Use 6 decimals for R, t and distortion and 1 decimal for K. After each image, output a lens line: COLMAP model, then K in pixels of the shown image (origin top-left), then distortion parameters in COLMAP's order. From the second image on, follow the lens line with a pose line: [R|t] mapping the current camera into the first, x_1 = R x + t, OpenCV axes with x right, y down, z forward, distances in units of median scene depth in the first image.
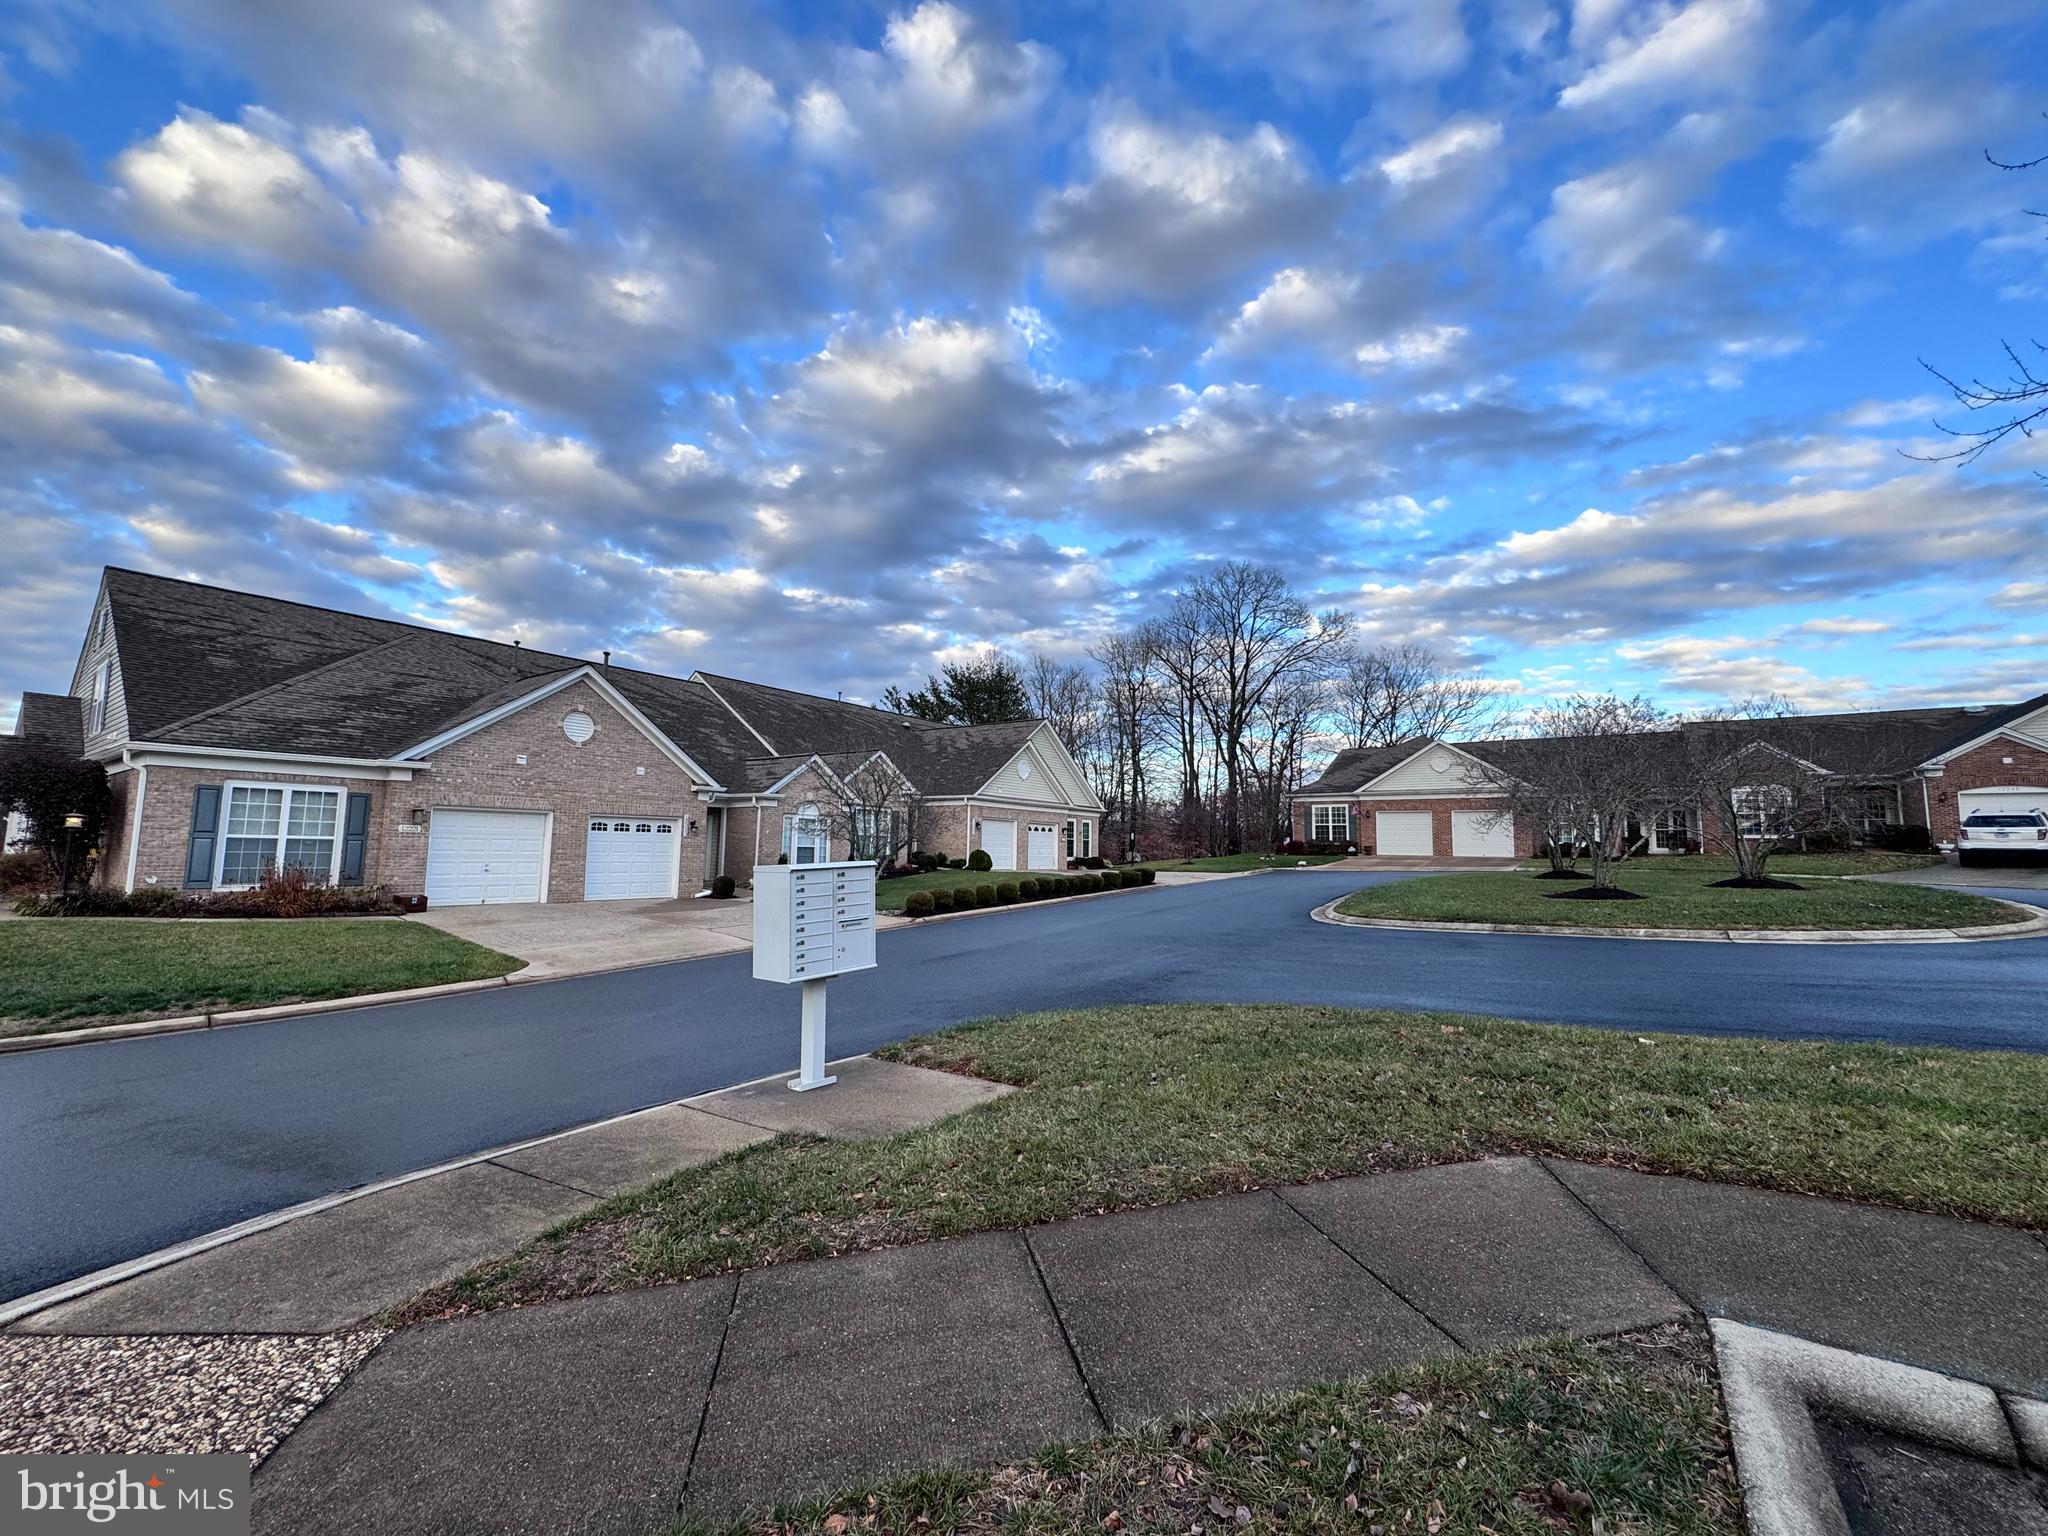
lens RADIAL K [[819.1, 0, 1027.2], [0, 819.1, 764.9], [0, 0, 1]] dist [-0.001408, 0.000310]
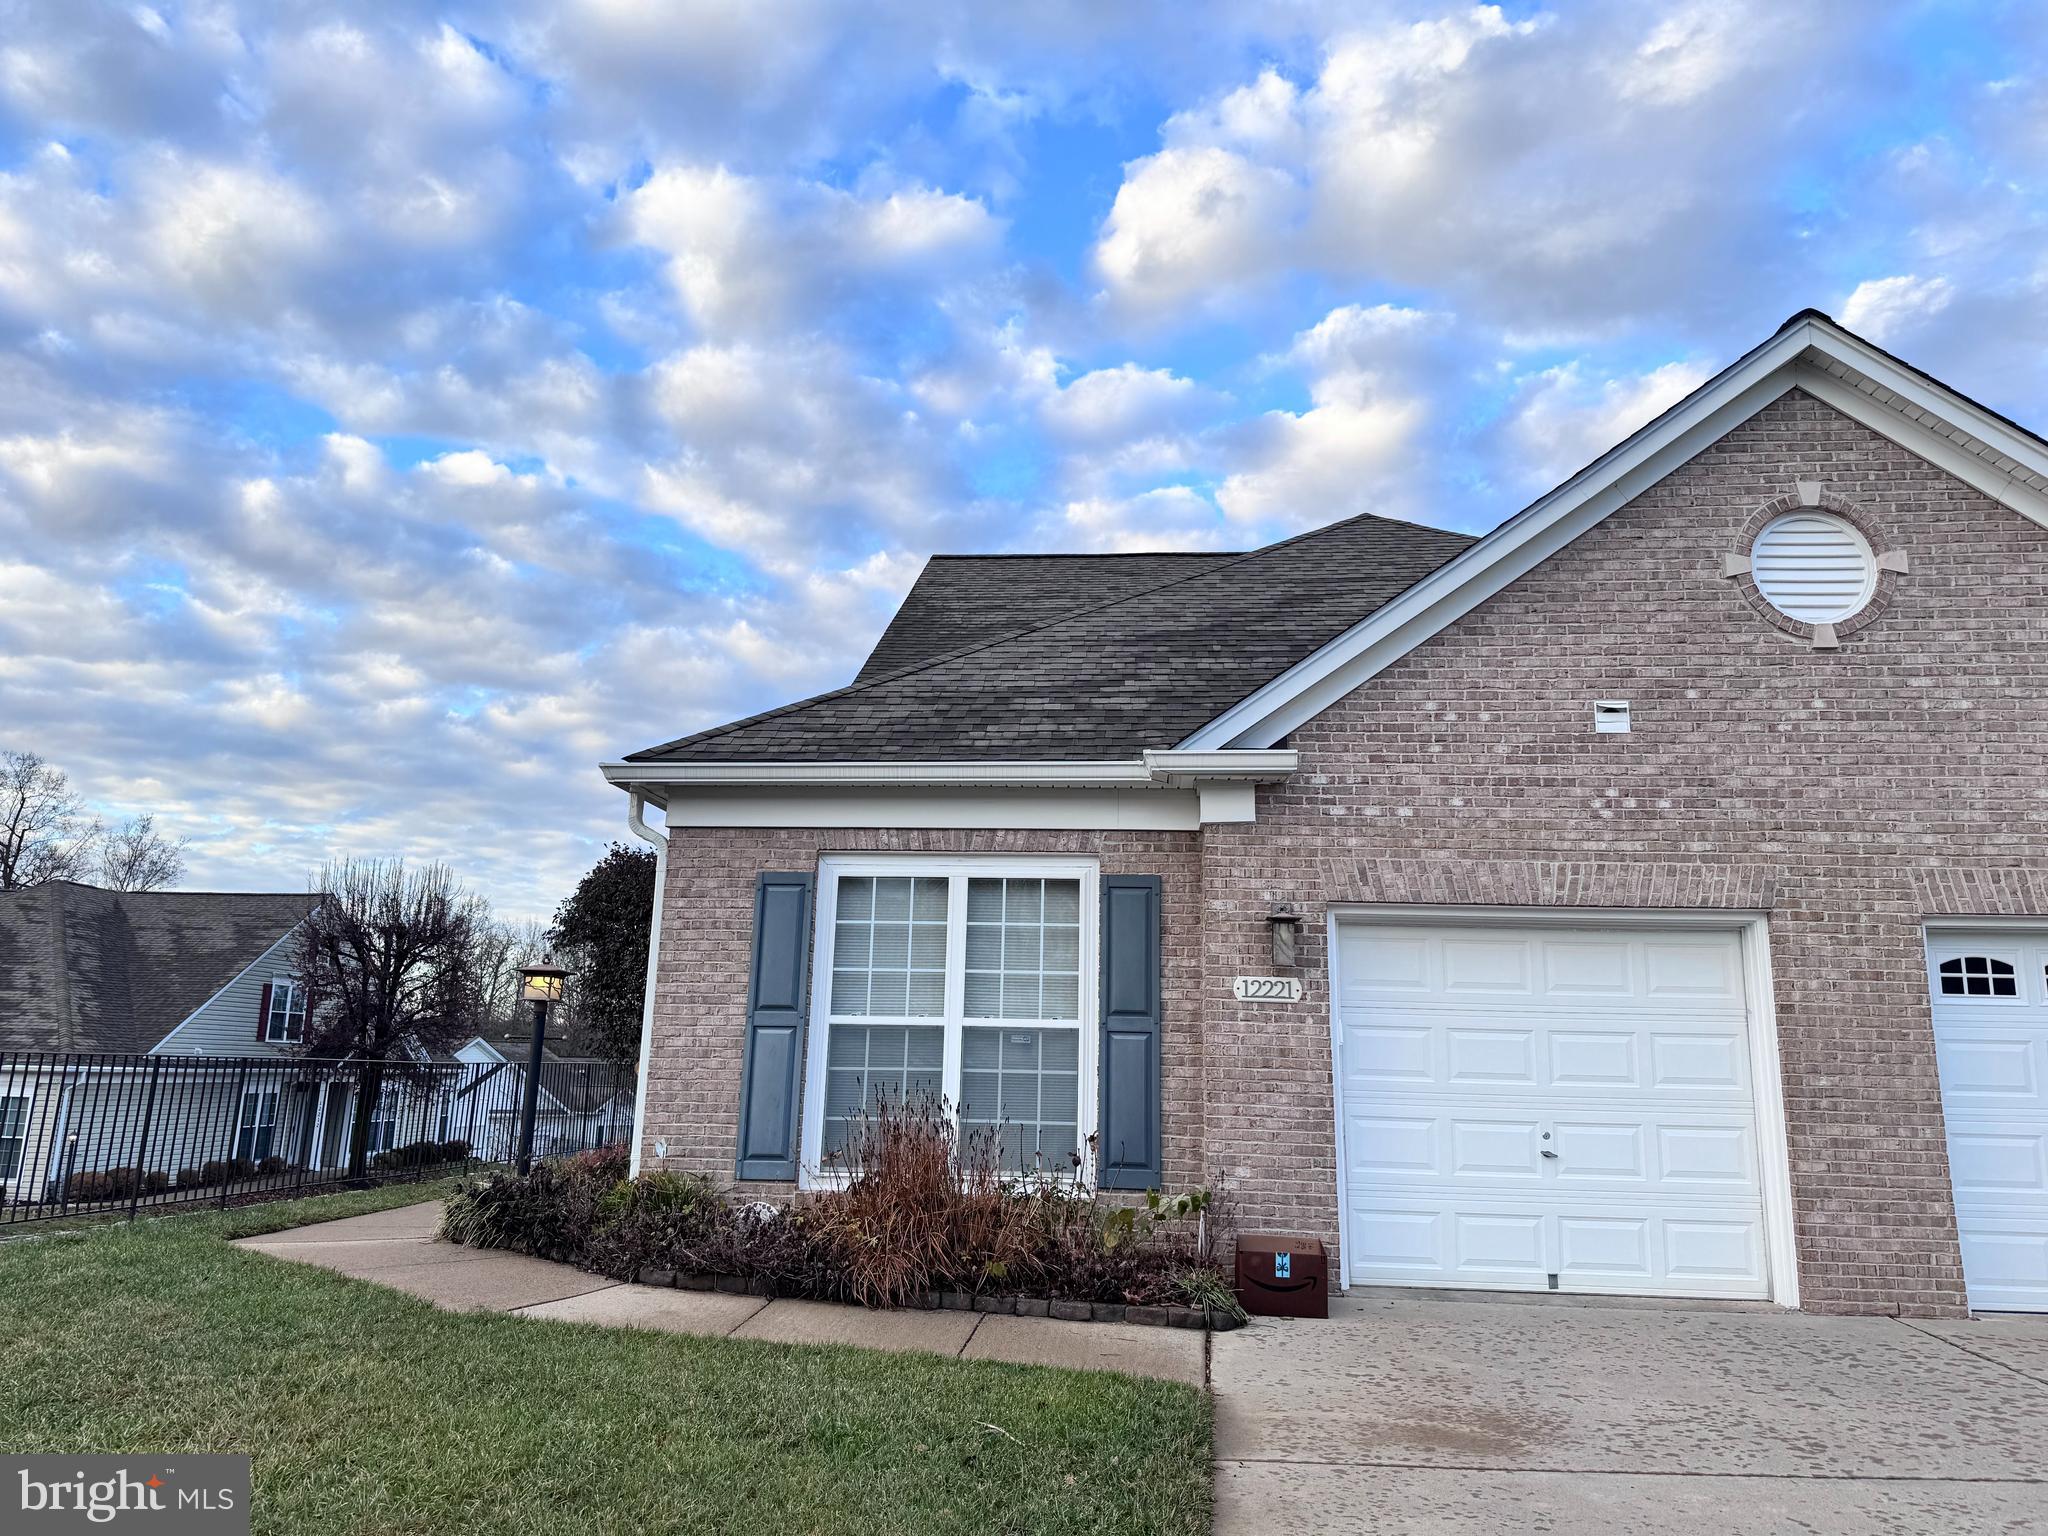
lens RADIAL K [[1447.0, 0, 1023.3], [0, 1447.0, 761.0], [0, 0, 1]] dist [0.082111, -0.090550]
pose [[0.521974, -0.182657, -0.833175, -0.372545], [0.076166, 0.982881, -0.167759, 0.079332], [0.849554, 0.024106, 0.526950, 0.672399]]
